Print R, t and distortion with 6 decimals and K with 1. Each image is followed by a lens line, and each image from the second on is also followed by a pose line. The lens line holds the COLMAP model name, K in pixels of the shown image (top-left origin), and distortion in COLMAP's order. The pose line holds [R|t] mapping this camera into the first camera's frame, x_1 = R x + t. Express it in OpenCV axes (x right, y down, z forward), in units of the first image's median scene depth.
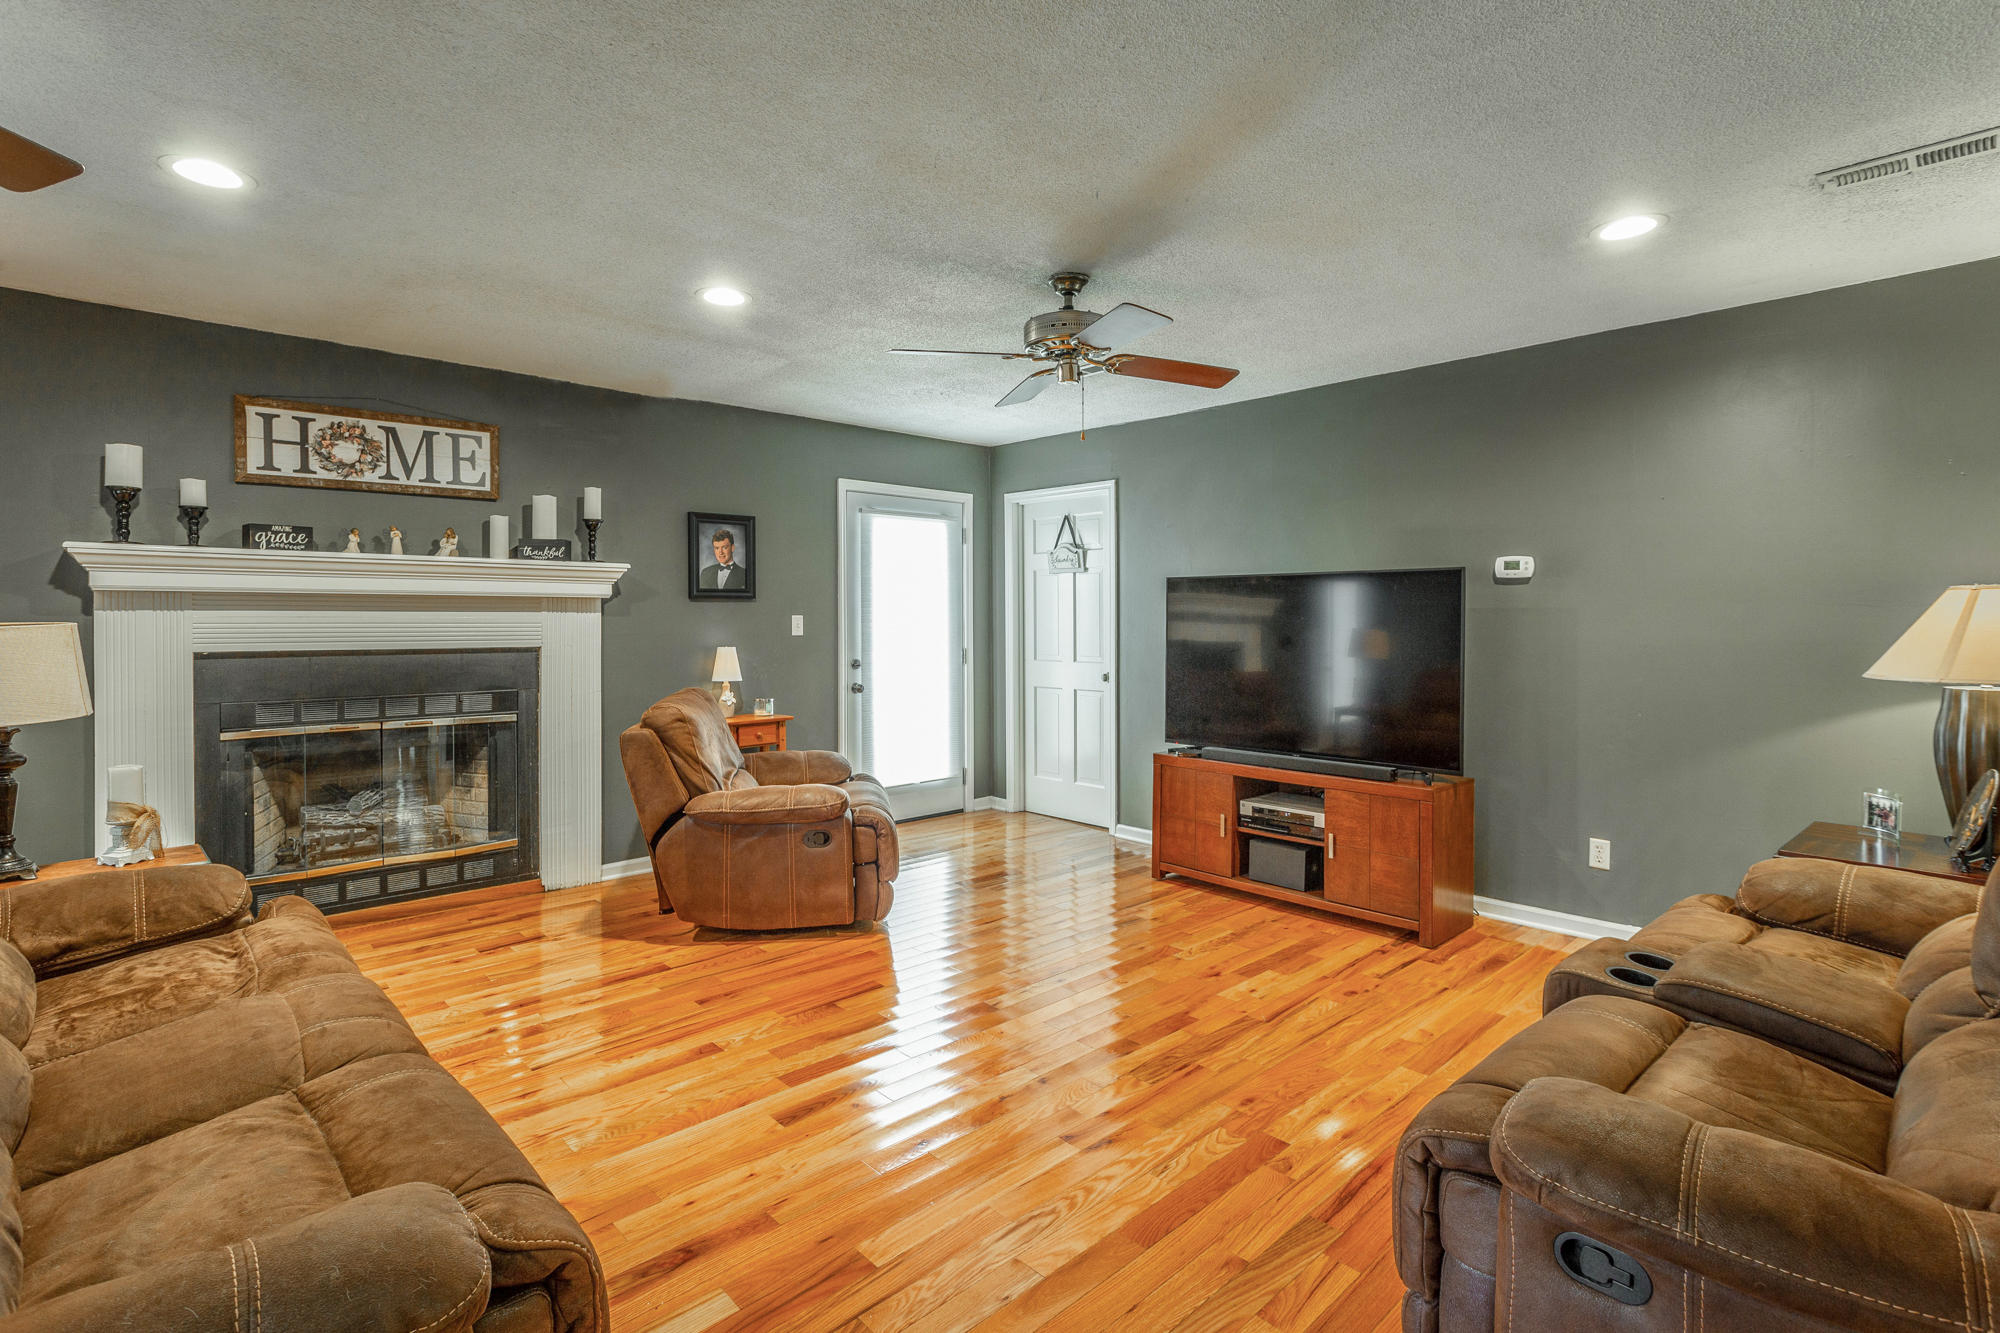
lens RADIAL K [[948.1, 0, 1000.0], [0, 948.1, 629.3], [0, 0, 1]] dist [-0.008737, 0.005054]
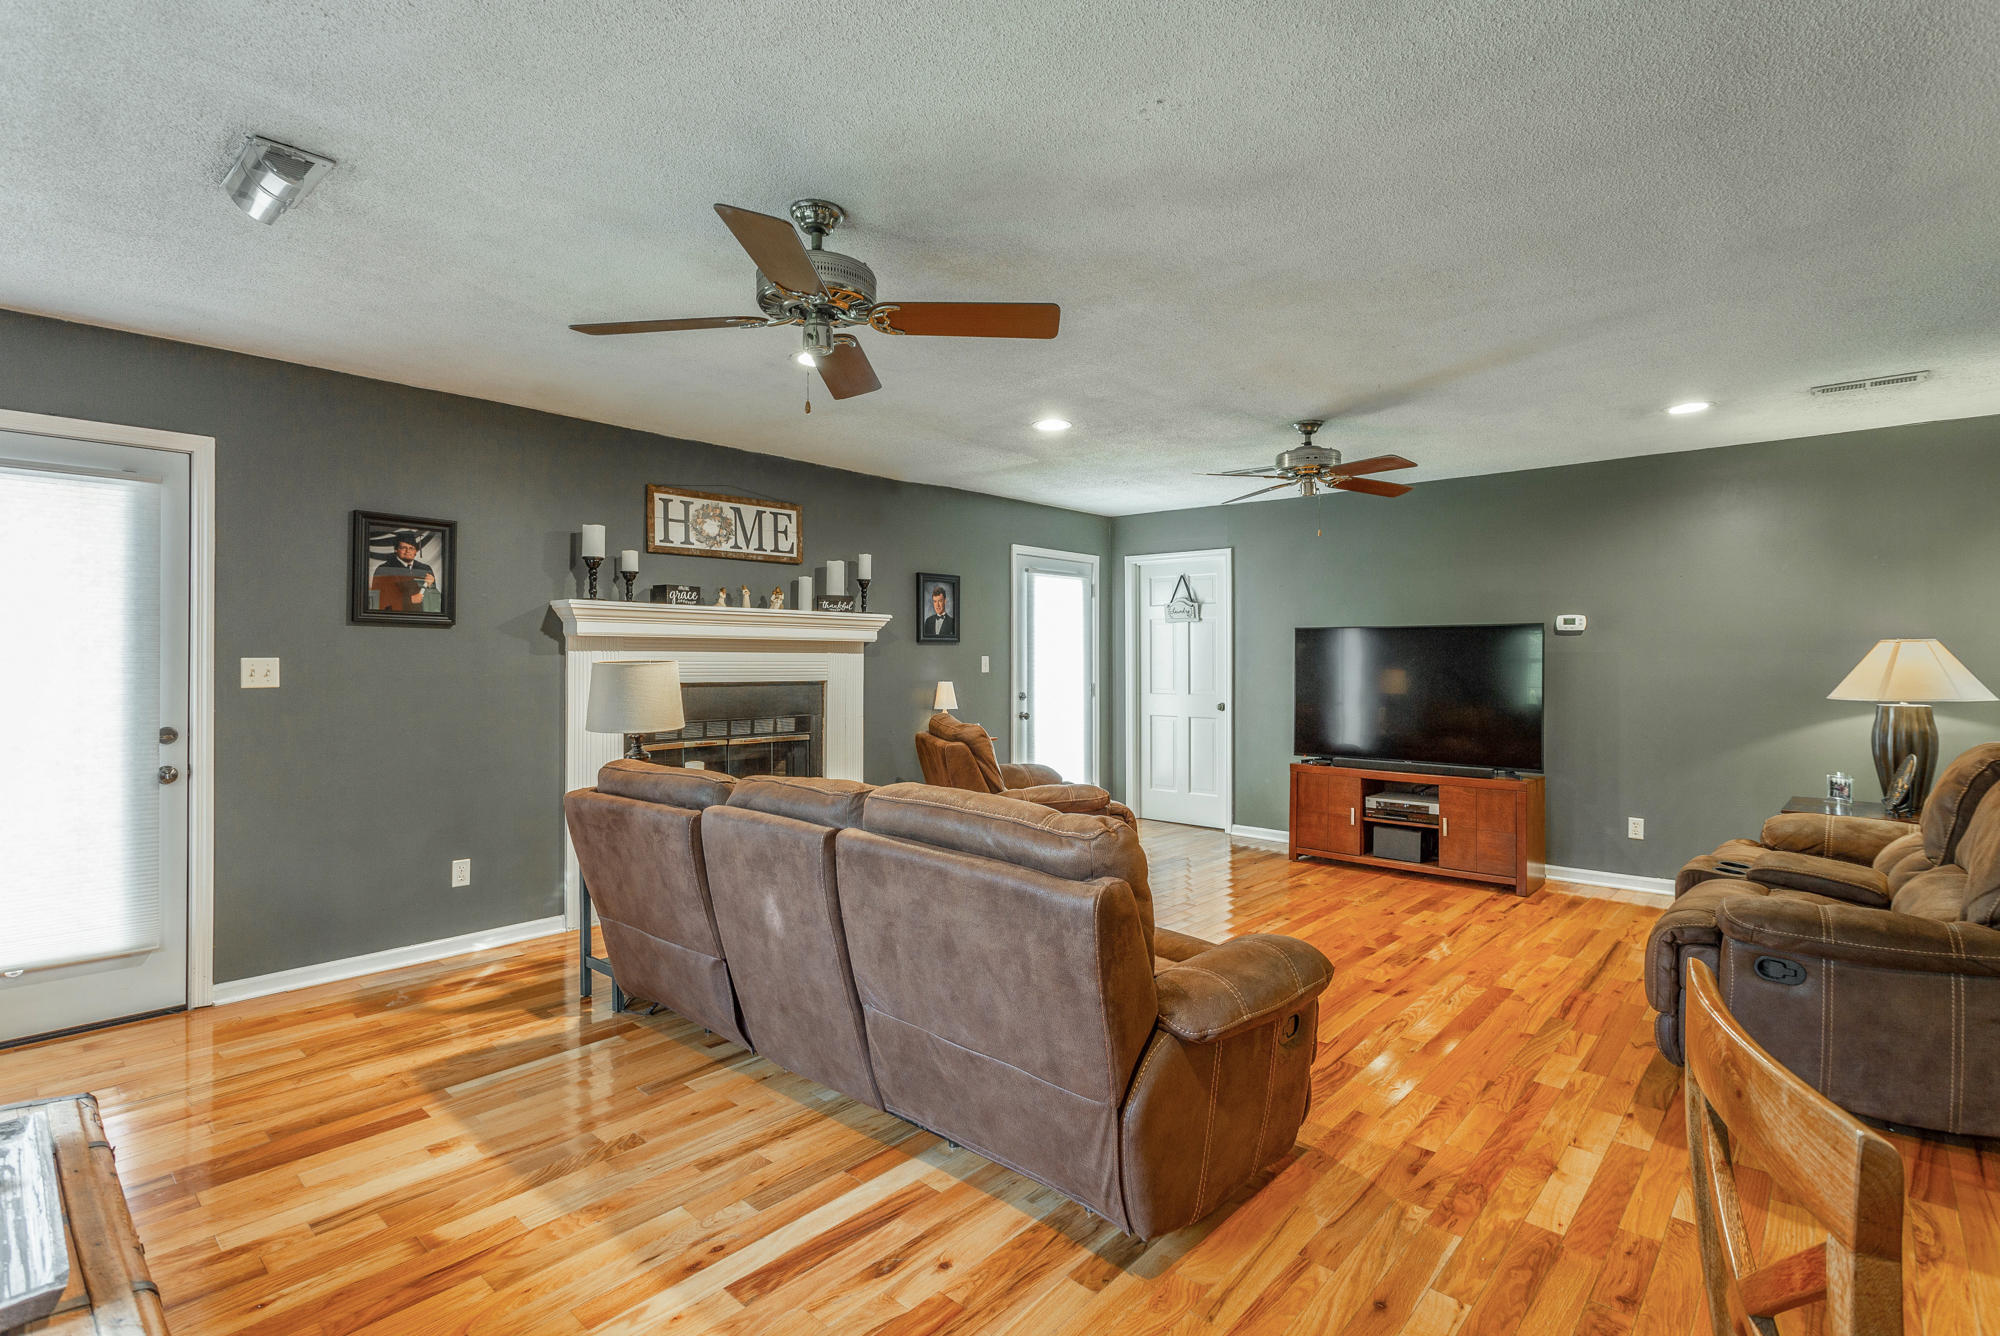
lens RADIAL K [[948.1, 0, 998.8], [0, 948.1, 658.9], [0, 0, 1]] dist [-0.008737, 0.005054]
pose [[0.996597, 0.002594, 0.082389, -0.395927], [-0.001670, 0.999935, -0.011279, 0.003814], [-0.082413, 0.011103, 0.996536, -0.298777]]
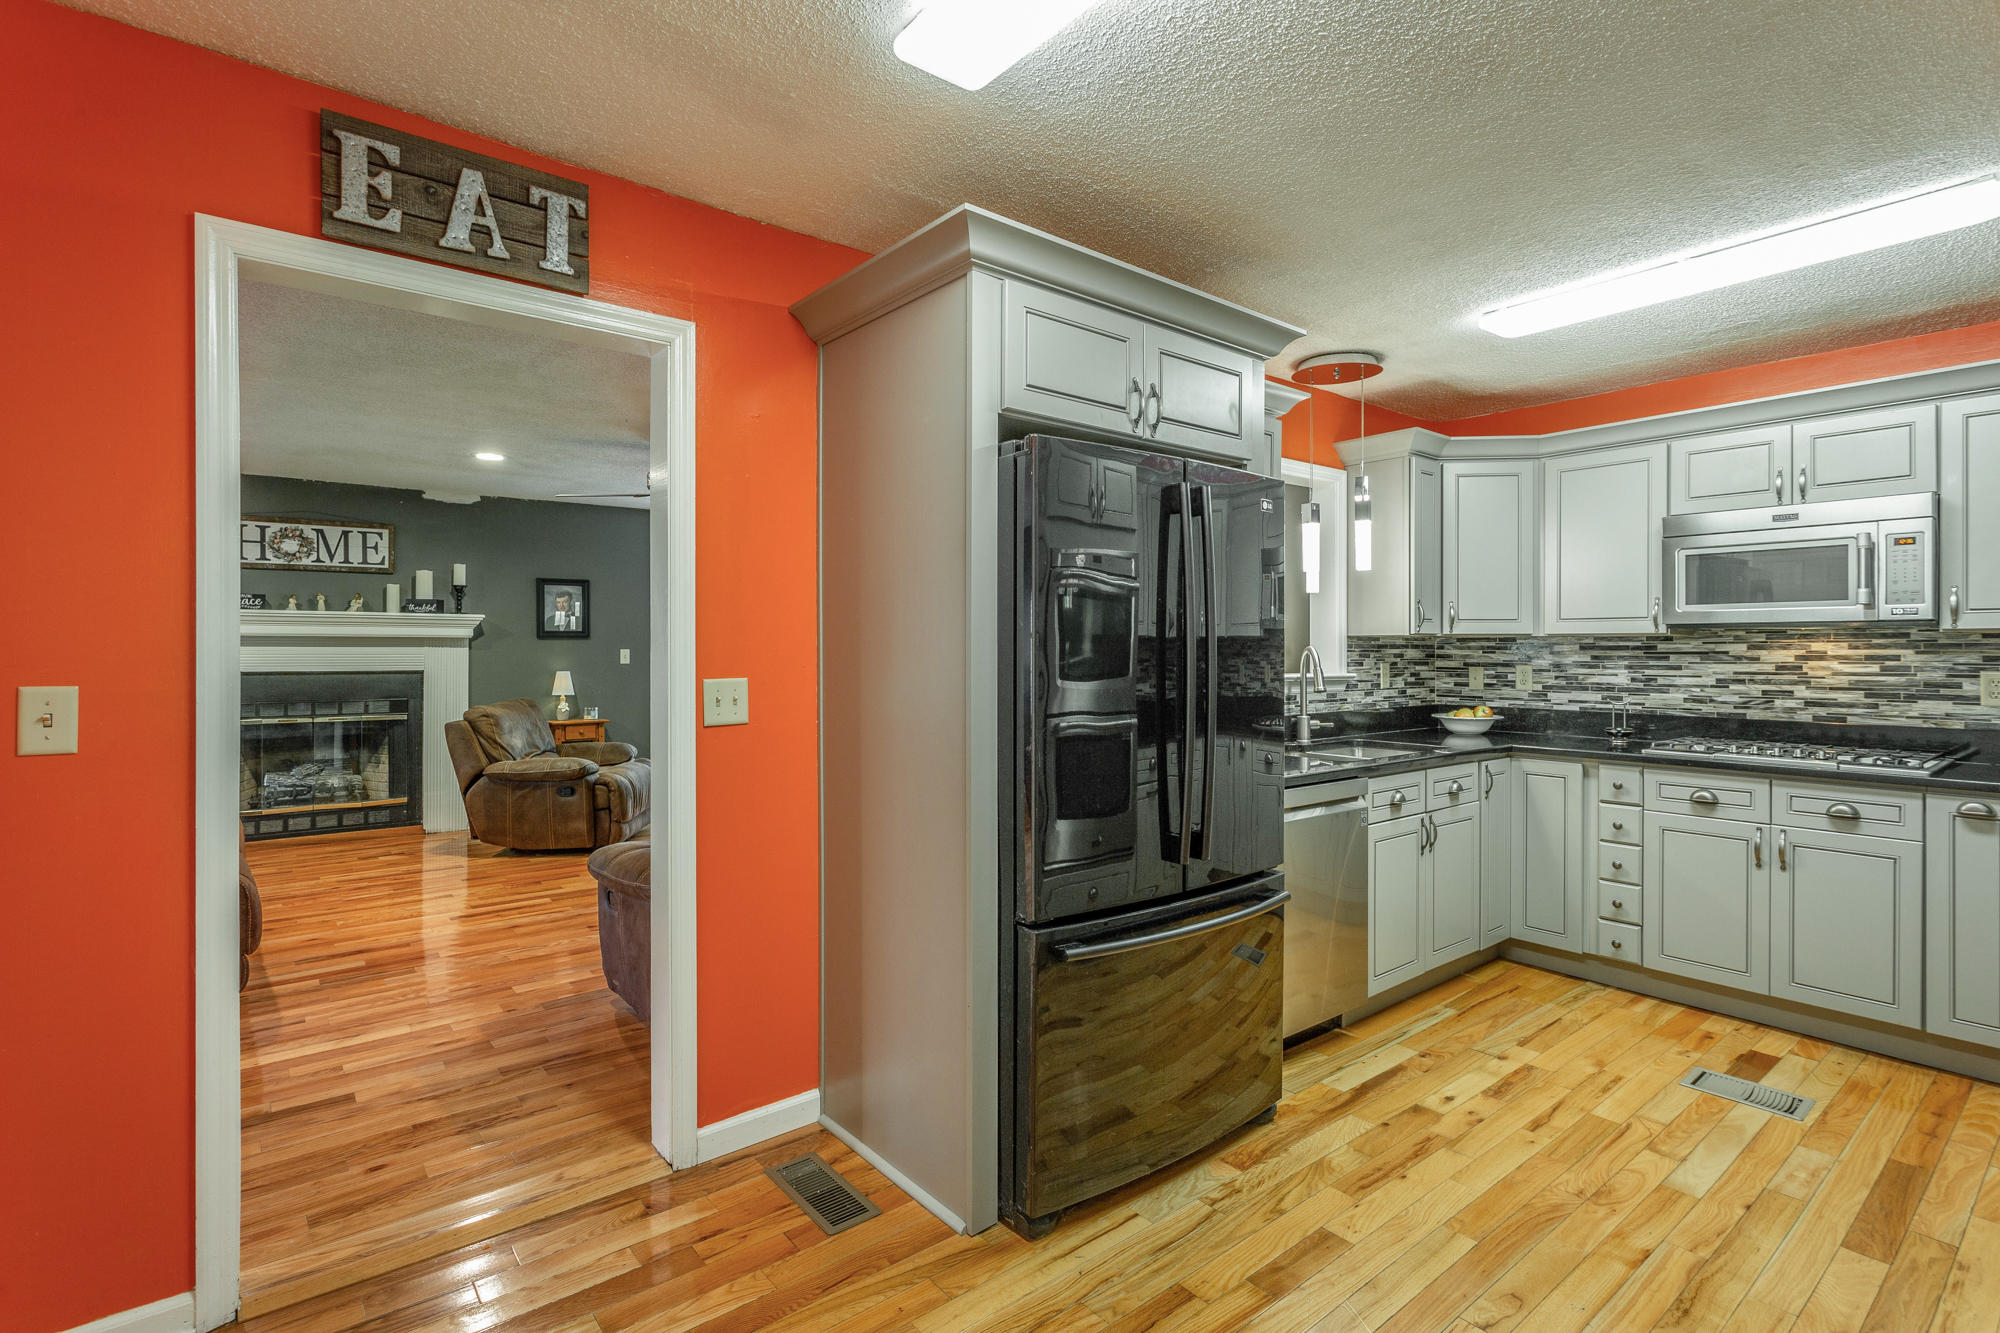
lens RADIAL K [[948.1, 0, 1002.4], [0, 948.1, 654.3], [0, 0, 1]] dist [-0.008737, 0.005054]
pose [[0.997677, -0.000662, -0.068122, 0.584291], [-0.000082, 0.999940, -0.010920, 0.010053], [0.068125, 0.010900, 0.997617, -0.476888]]
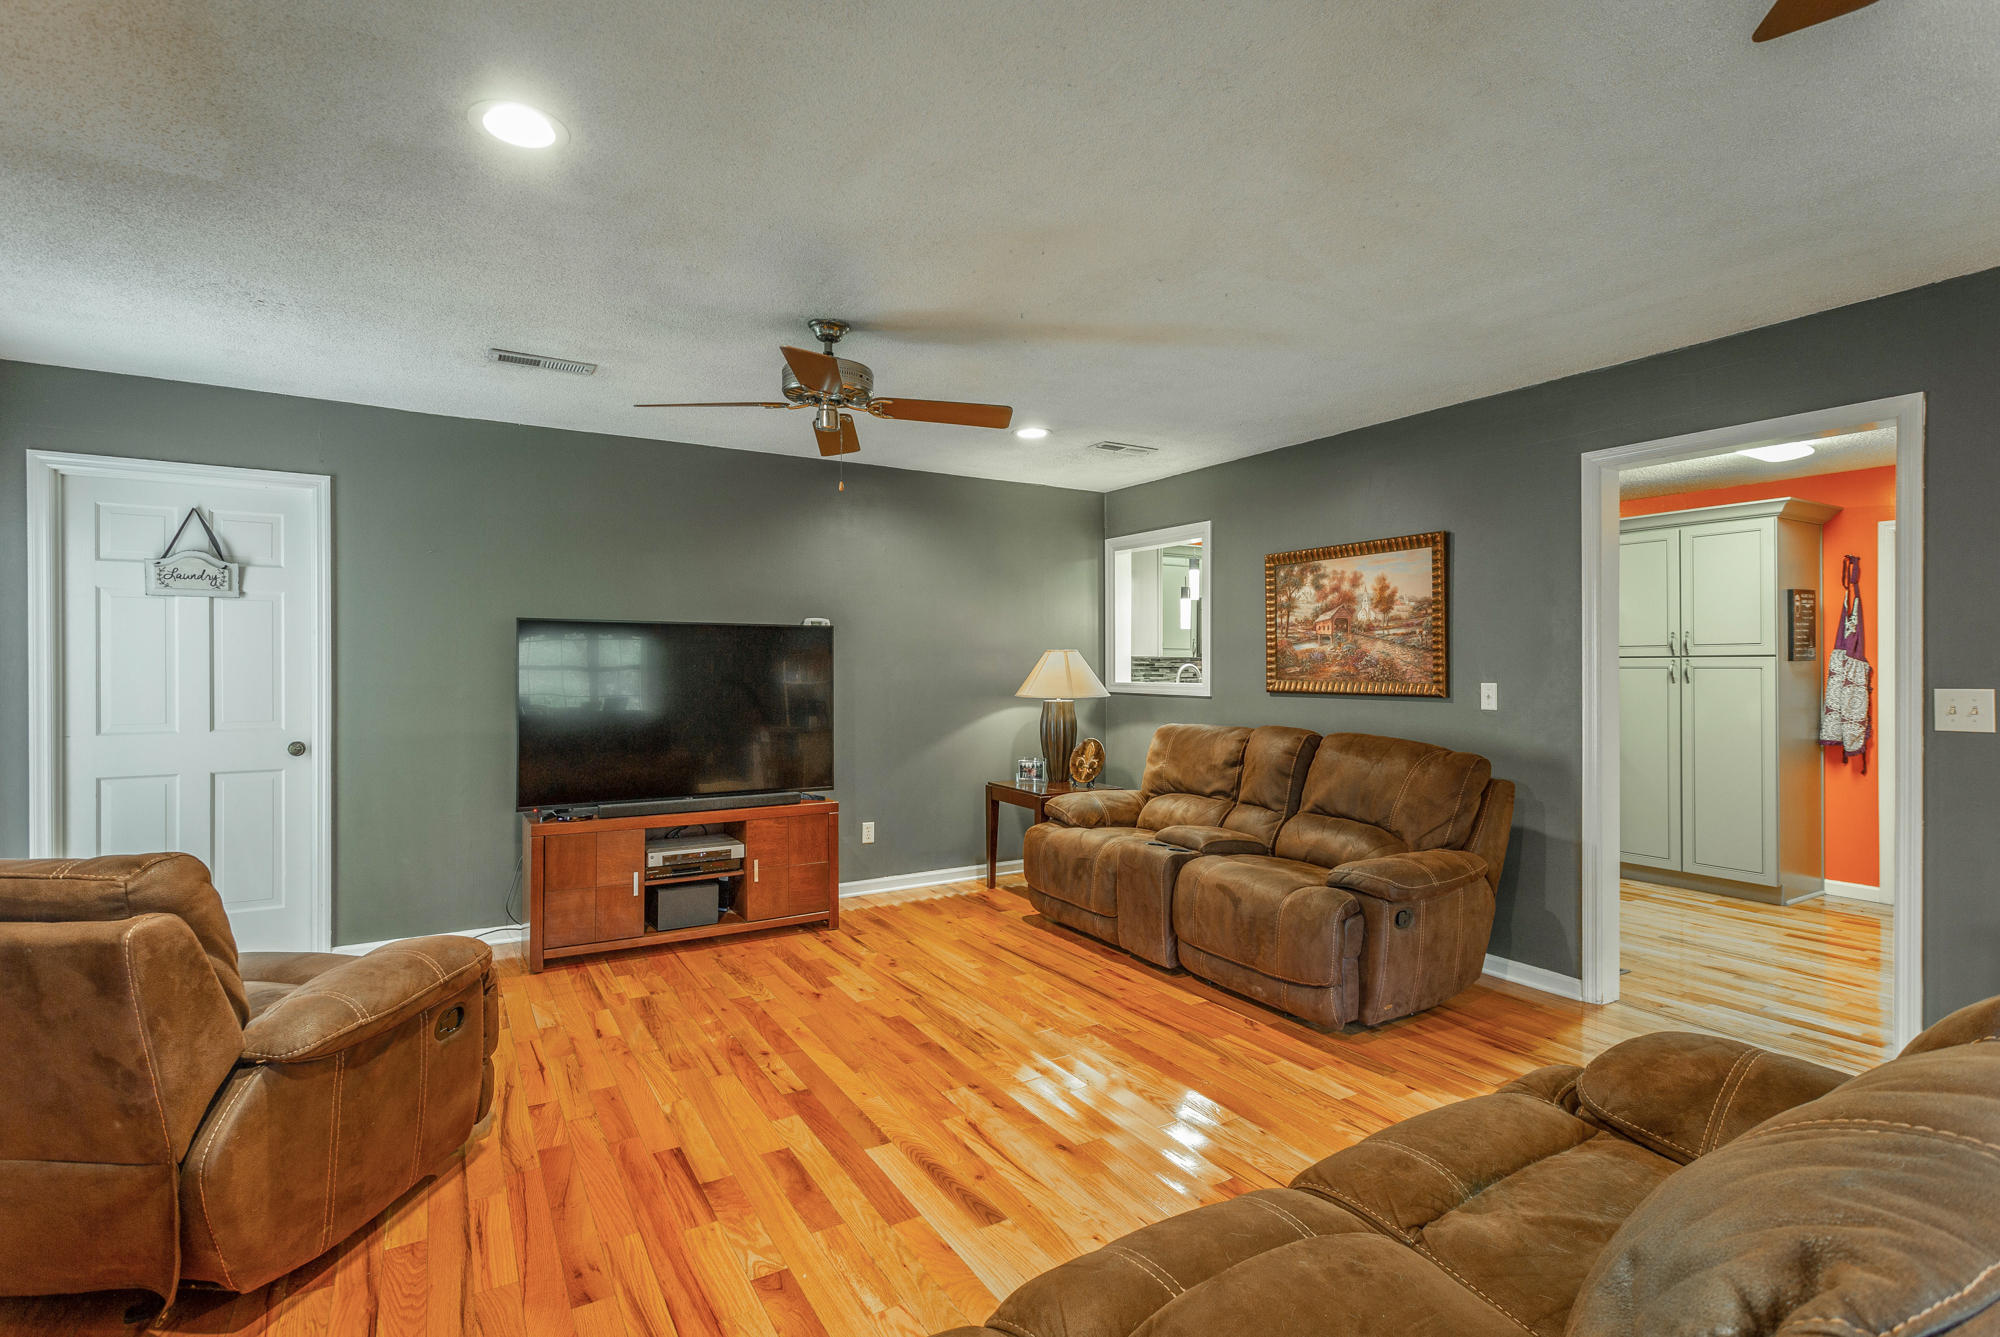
lens RADIAL K [[948.1, 0, 998.5], [0, 948.1, 666.2], [0, 0, 1]] dist [-0.008737, 0.005054]
pose [[0.211743, -0.000099, 0.977325, -0.666230], [0.010784, 0.999939, -0.002235, -0.005358], [-0.977266, 0.011013, 0.211731, 0.477903]]
